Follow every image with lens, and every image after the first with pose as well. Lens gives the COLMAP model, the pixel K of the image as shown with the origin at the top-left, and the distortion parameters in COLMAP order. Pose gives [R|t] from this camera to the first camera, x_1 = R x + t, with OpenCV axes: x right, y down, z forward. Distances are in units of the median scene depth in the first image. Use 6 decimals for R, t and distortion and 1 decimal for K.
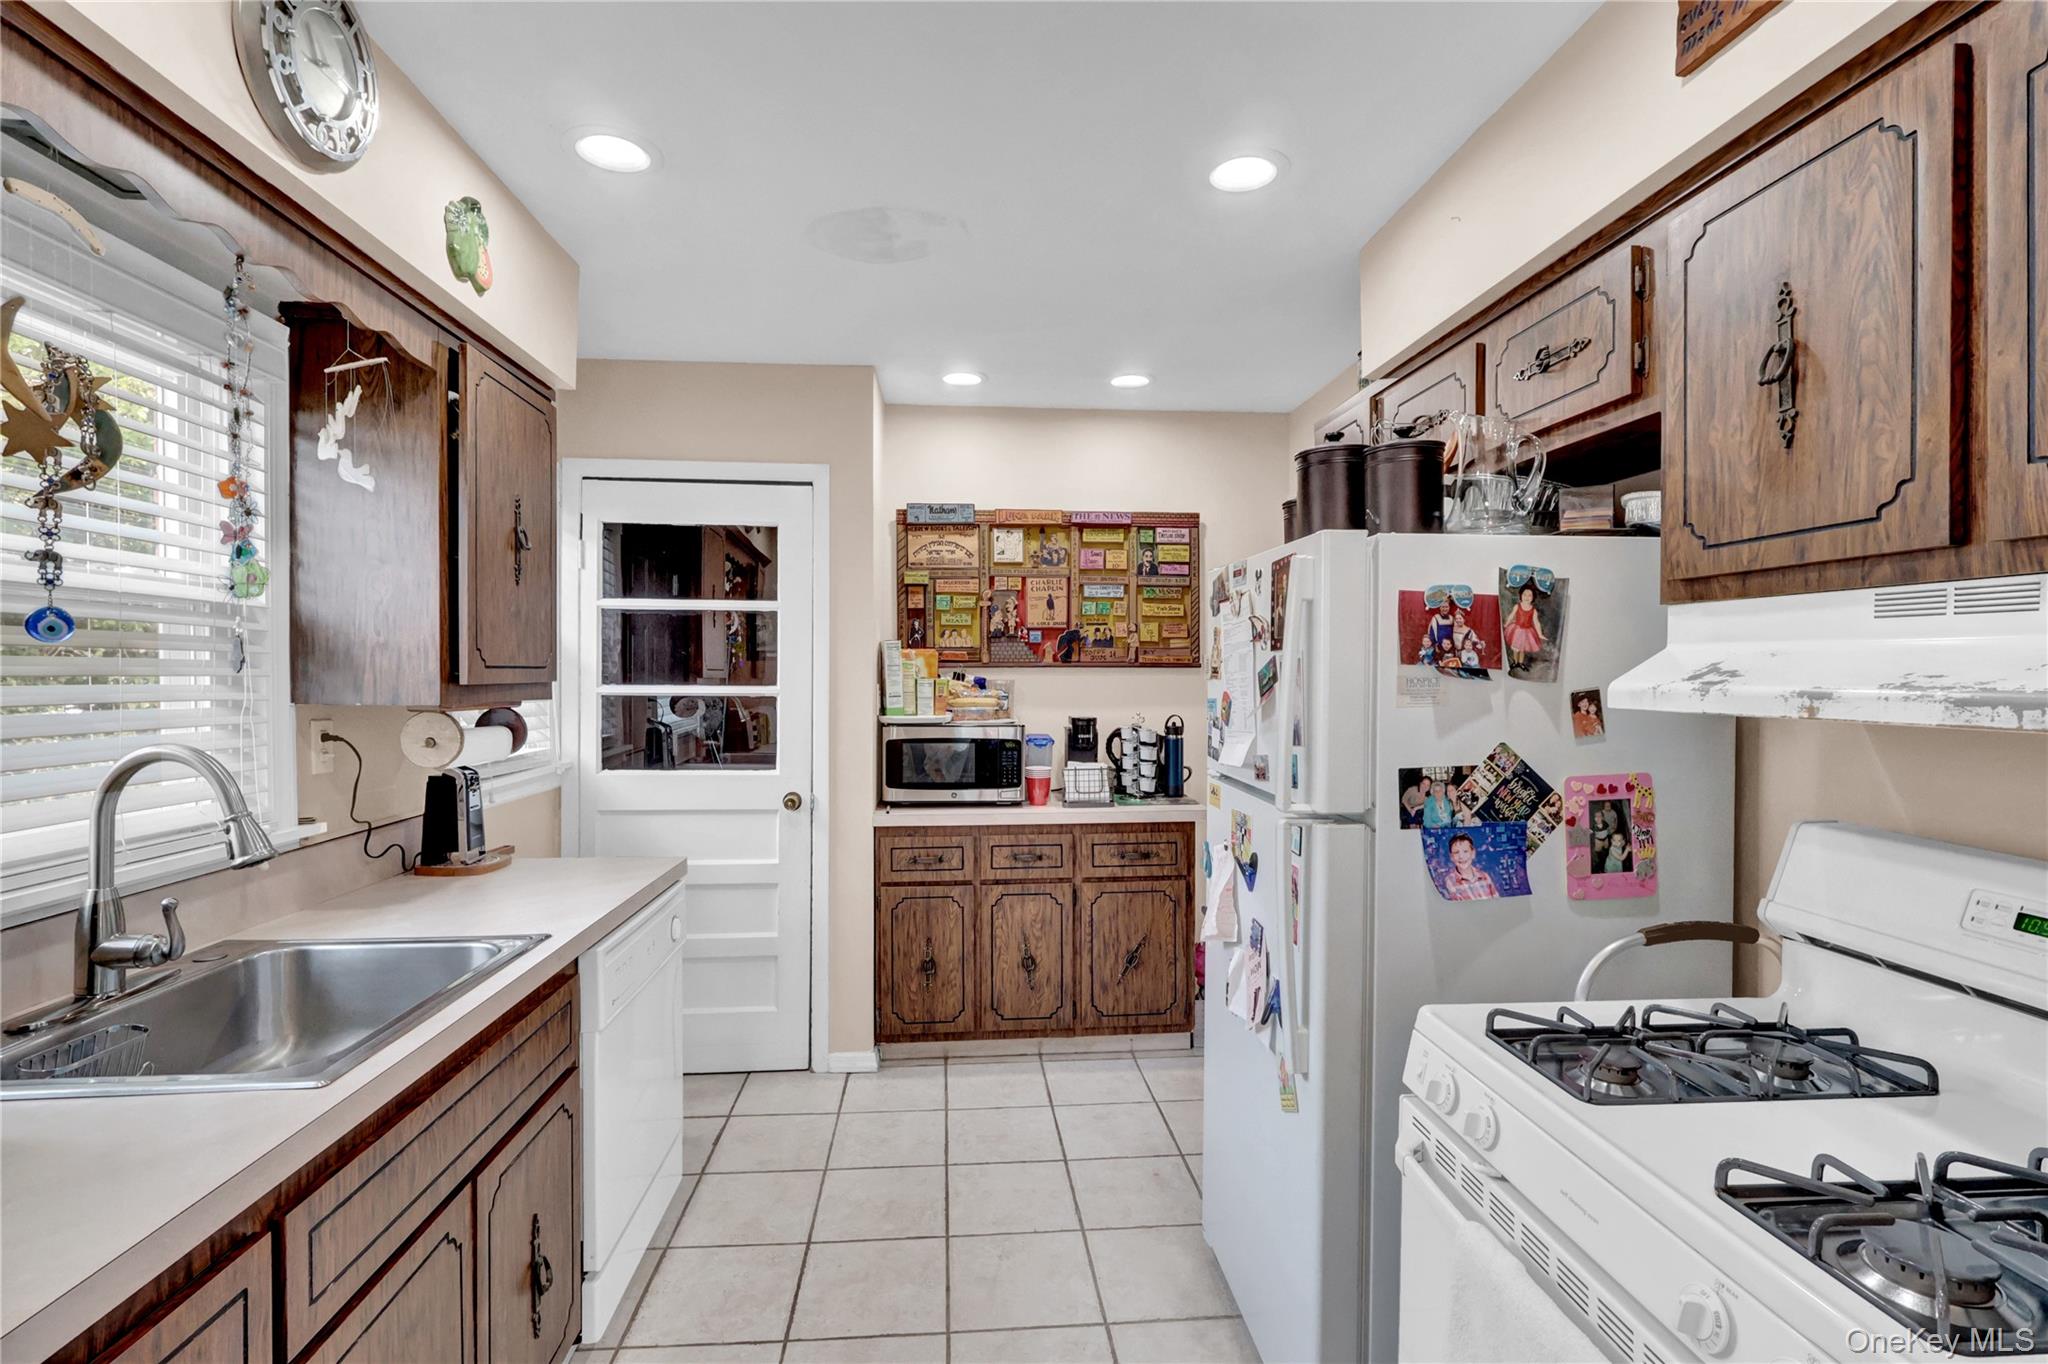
lens RADIAL K [[952.0, 0, 1019.7], [0, 952.0, 679.9], [0, 0, 1]] dist [-0.003322, 0.000358]
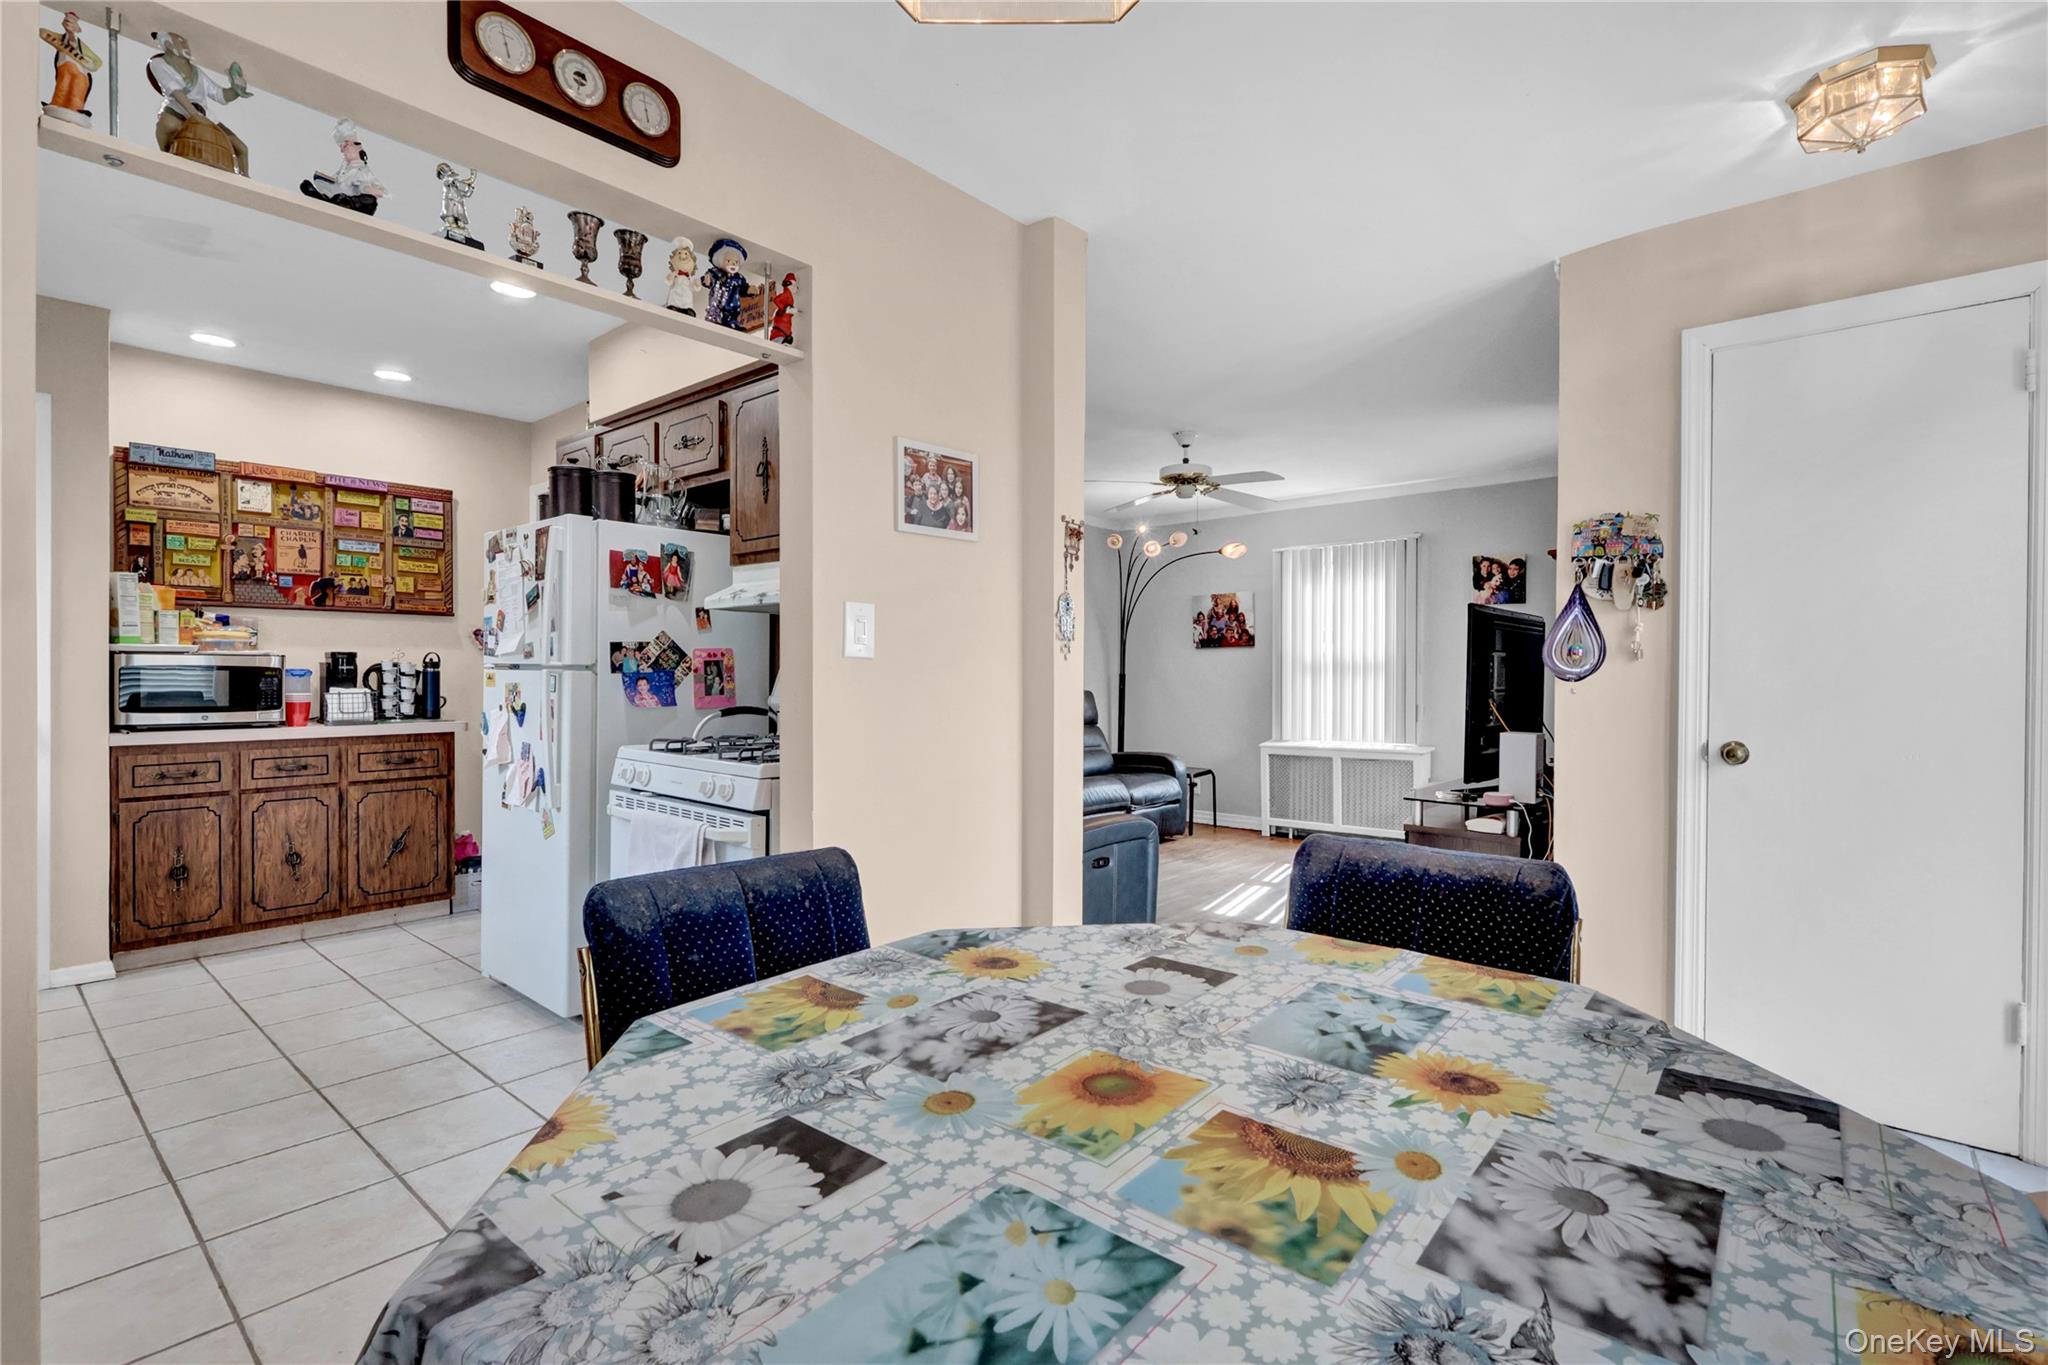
lens RADIAL K [[946.7, 0, 1025.6], [0, 946.7, 679.3], [0, 0, 1]] dist [0.001792, 0.000552]
pose [[0.713193, -0.002160, 0.700965, -0.172199], [0.001721, 0.999998, 0.001330, 0.082693], [-0.700966, 0.000257, 0.713195, -0.477006]]
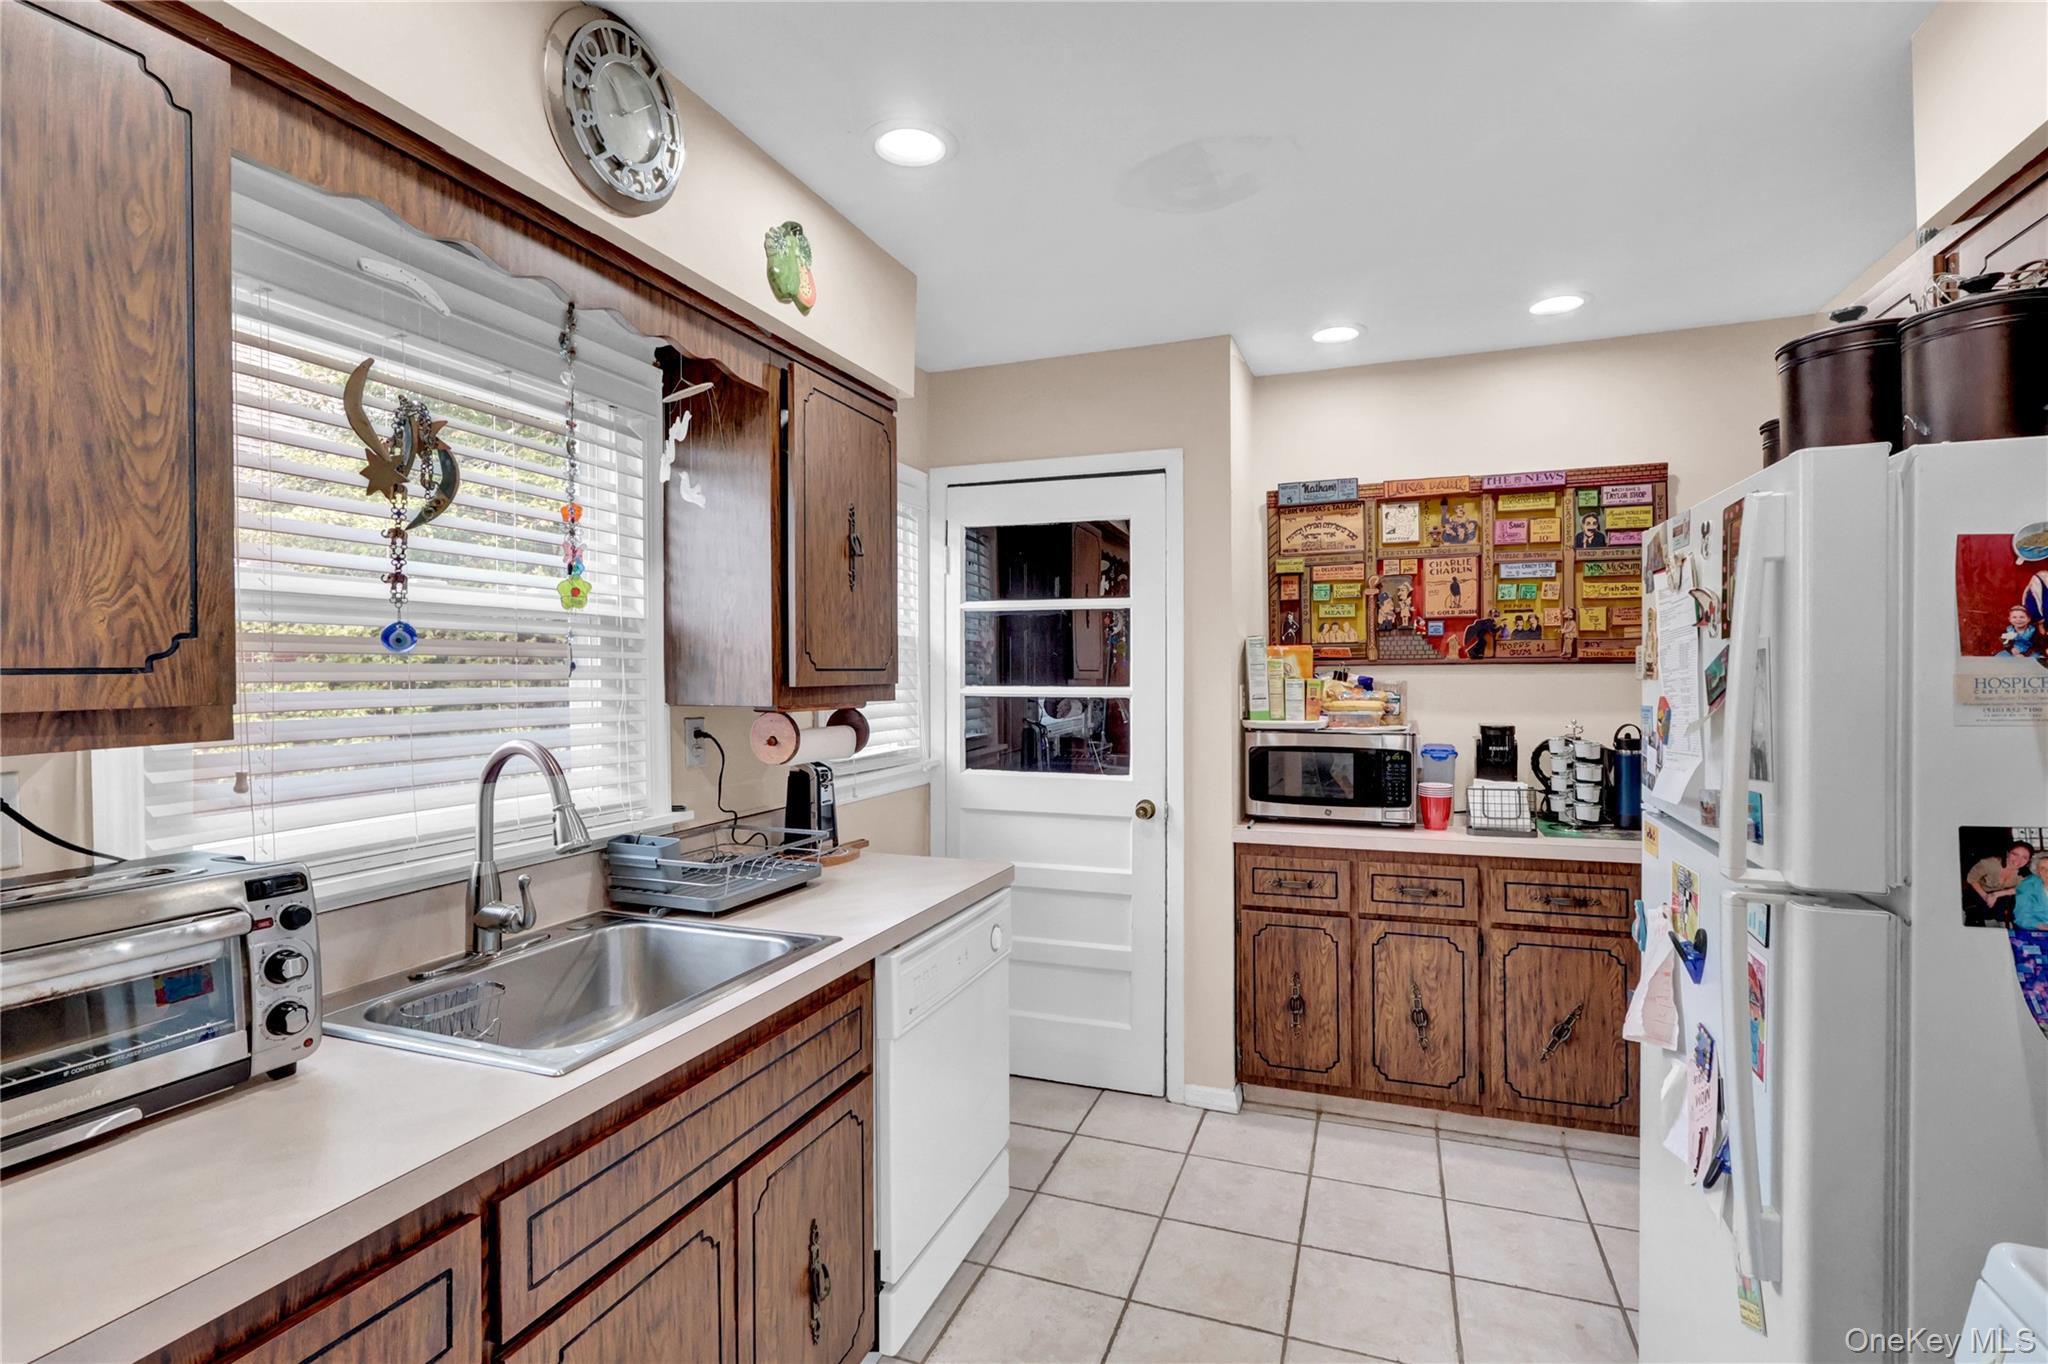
lens RADIAL K [[958.2, 0, 1019.5], [0, 958.2, 675.7], [0, 0, 1]] dist [-0.002774, 0.001150]
pose [[0.902527, -0.004293, -0.430612, 0.058429], [0.002800, 0.999988, -0.004103, -0.001362], [0.430624, 0.002497, 0.902528, 0.091171]]
